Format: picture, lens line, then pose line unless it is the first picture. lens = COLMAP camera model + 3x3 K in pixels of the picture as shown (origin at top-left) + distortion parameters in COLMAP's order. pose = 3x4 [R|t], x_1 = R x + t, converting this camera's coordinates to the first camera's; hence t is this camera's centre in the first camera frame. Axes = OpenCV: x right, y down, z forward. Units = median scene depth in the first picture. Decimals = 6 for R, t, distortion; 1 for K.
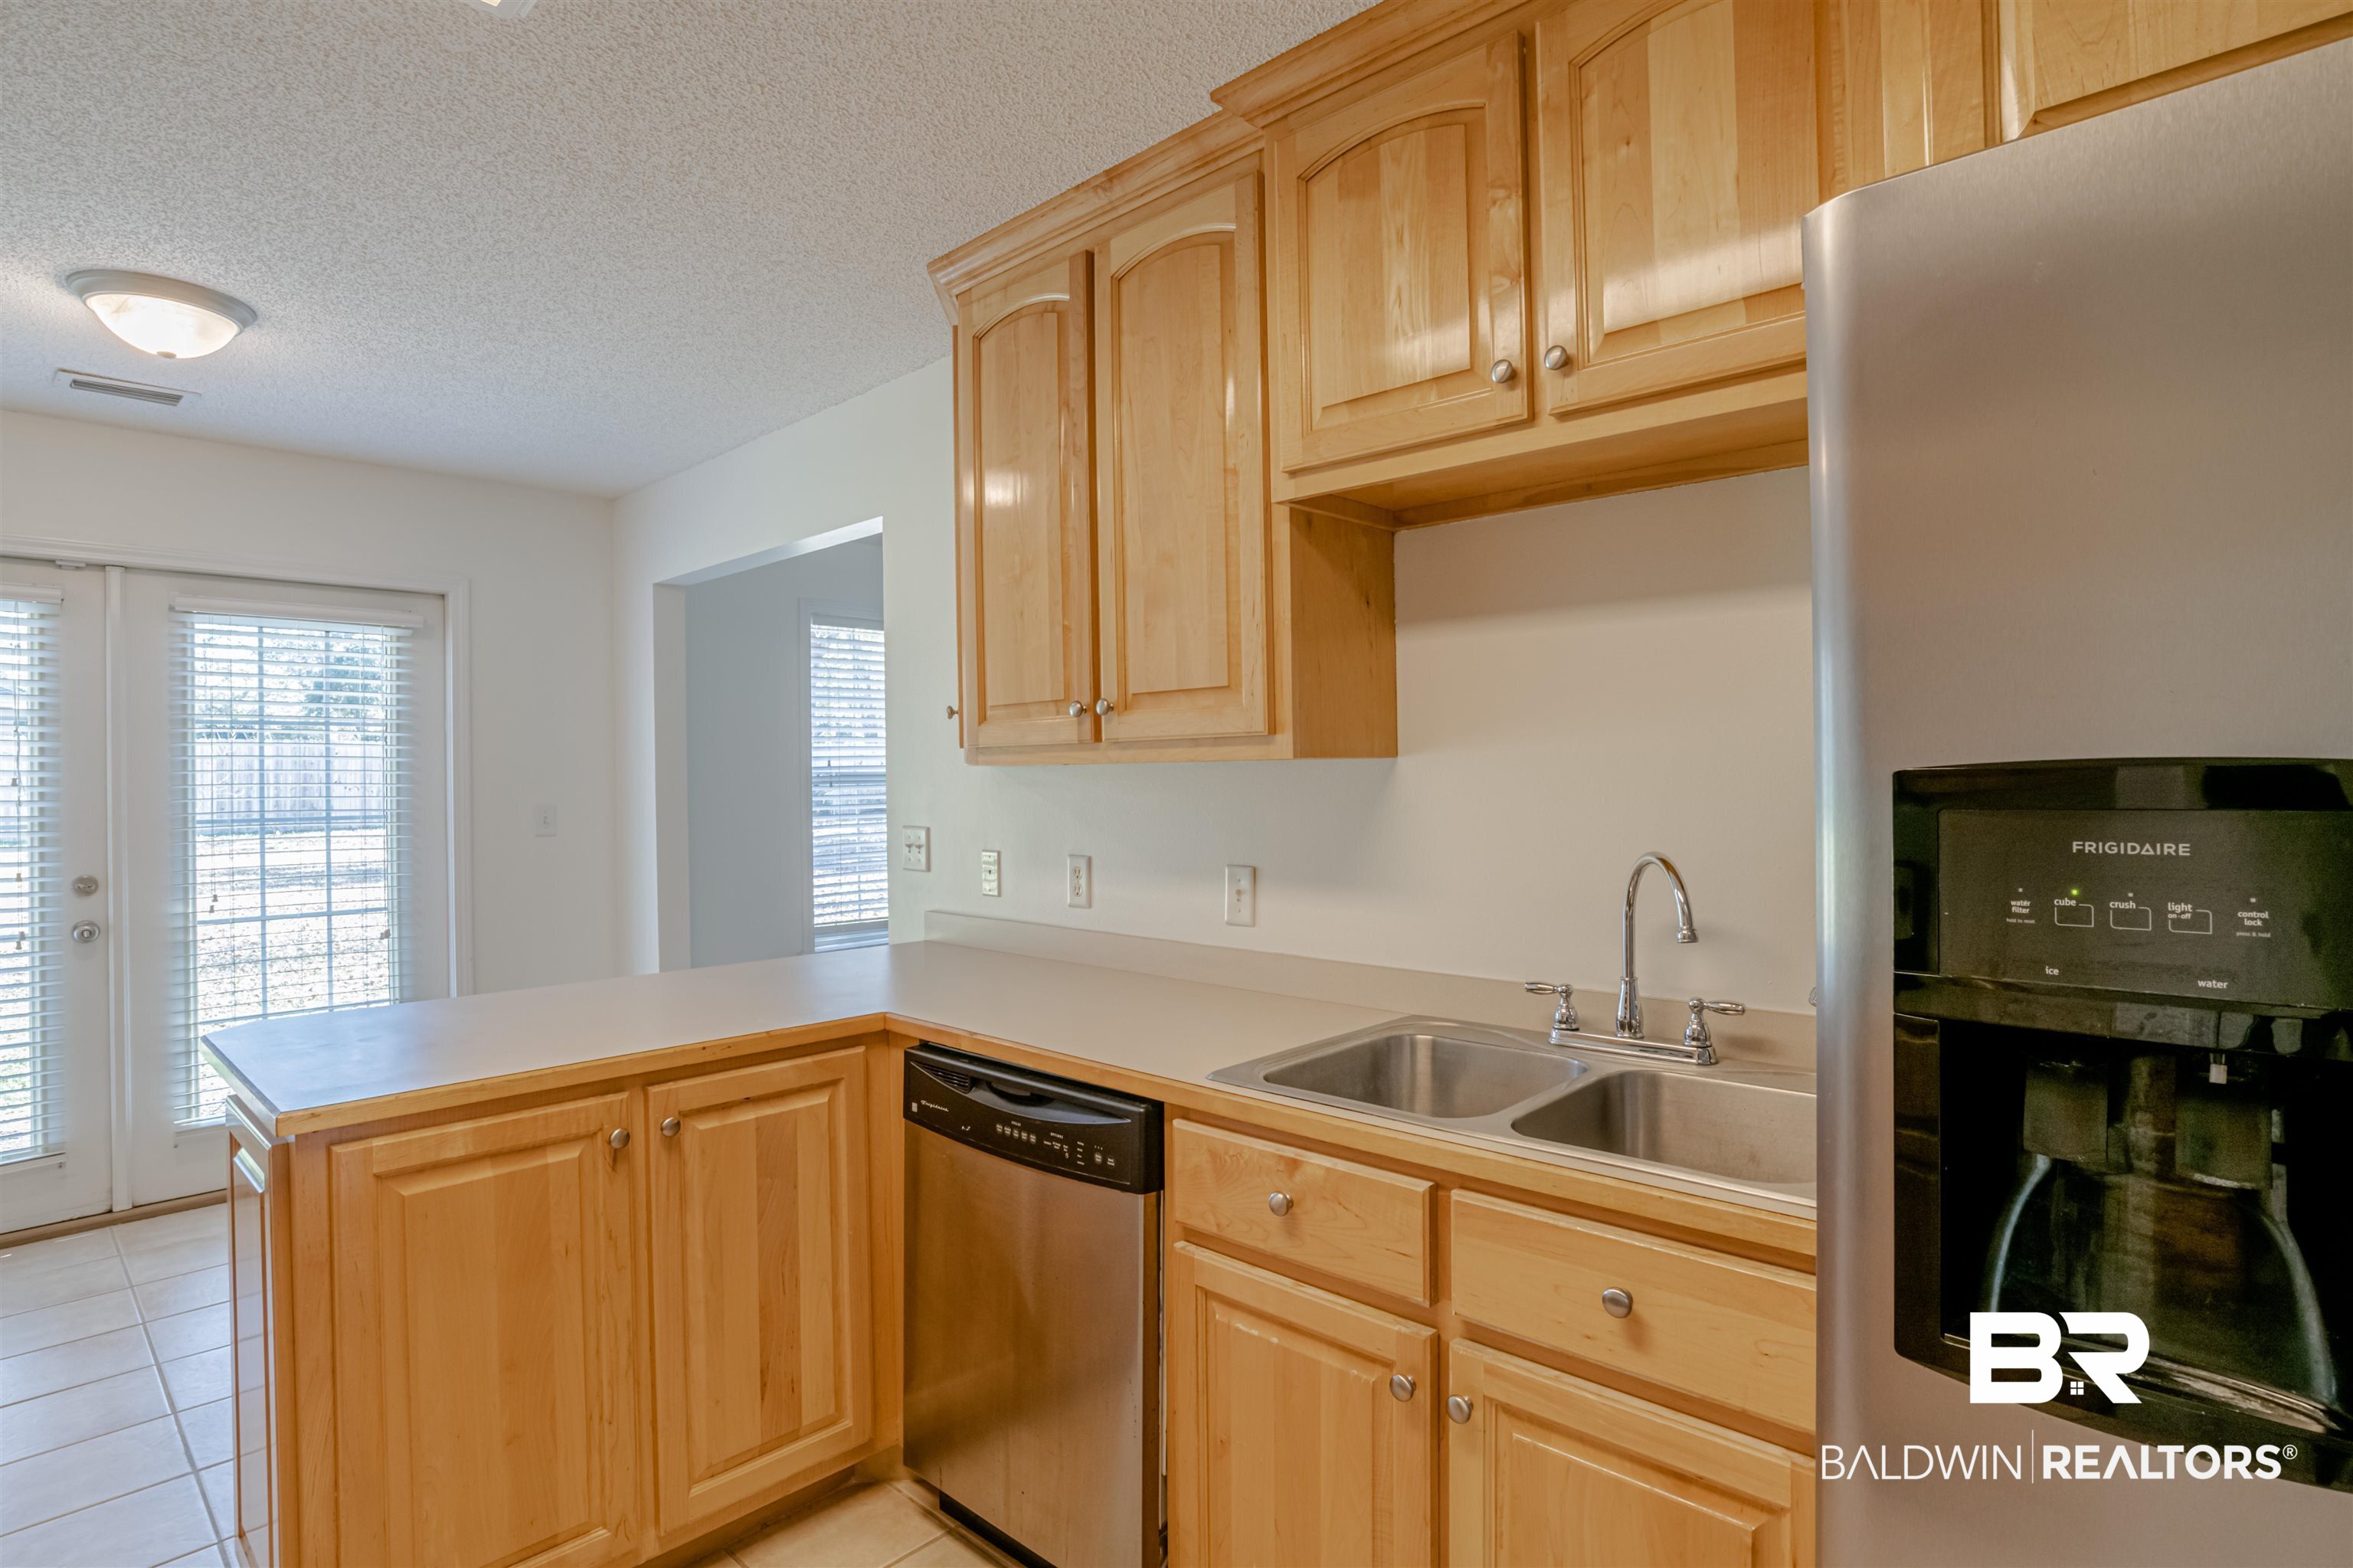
lens RADIAL K [[1191.5, 0, 1199.0], [0, 1191.5, 772.9], [0, 0, 1]] dist [-0.056575, 0.021565]
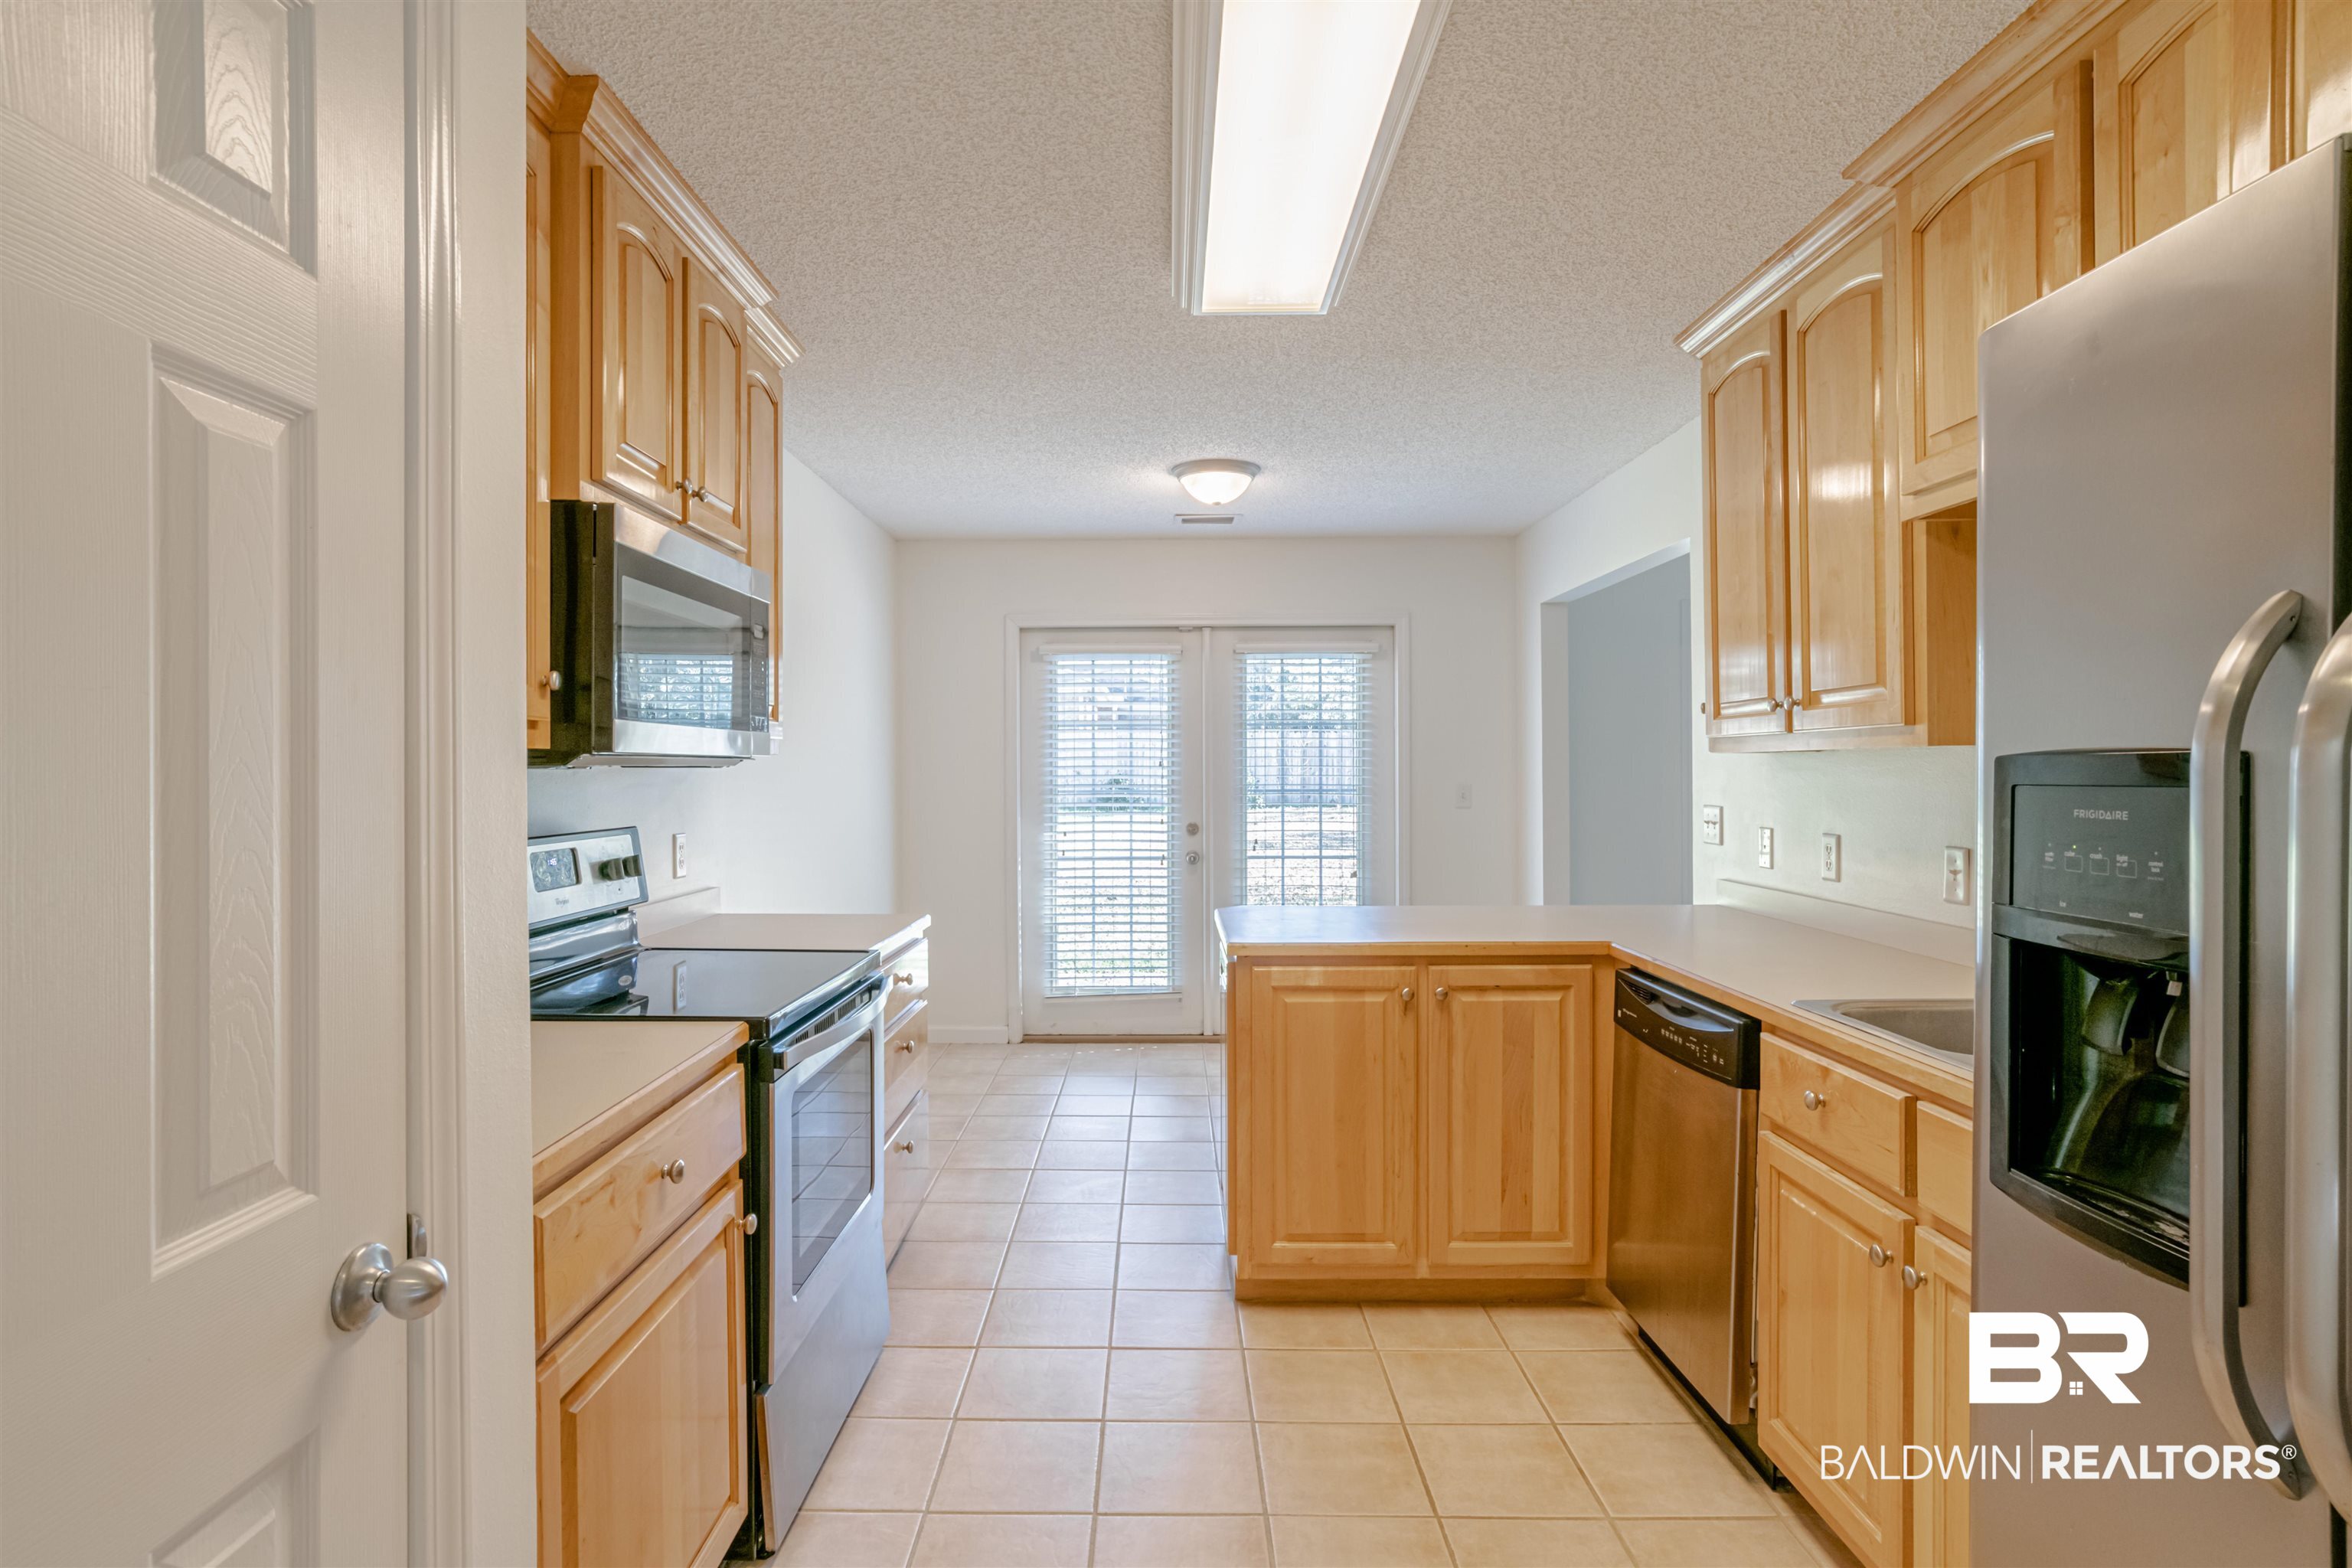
lens RADIAL K [[1220.2, 0, 1173.3], [0, 1220.2, 768.8], [0, 0, 1]] dist [-0.028812, 0.002283]
pose [[0.681517, 0.006761, -0.731771, 0.424762], [-0.000985, 0.999965, 0.008321, 0.000409], [0.731801, -0.004950, 0.681500, -0.291975]]
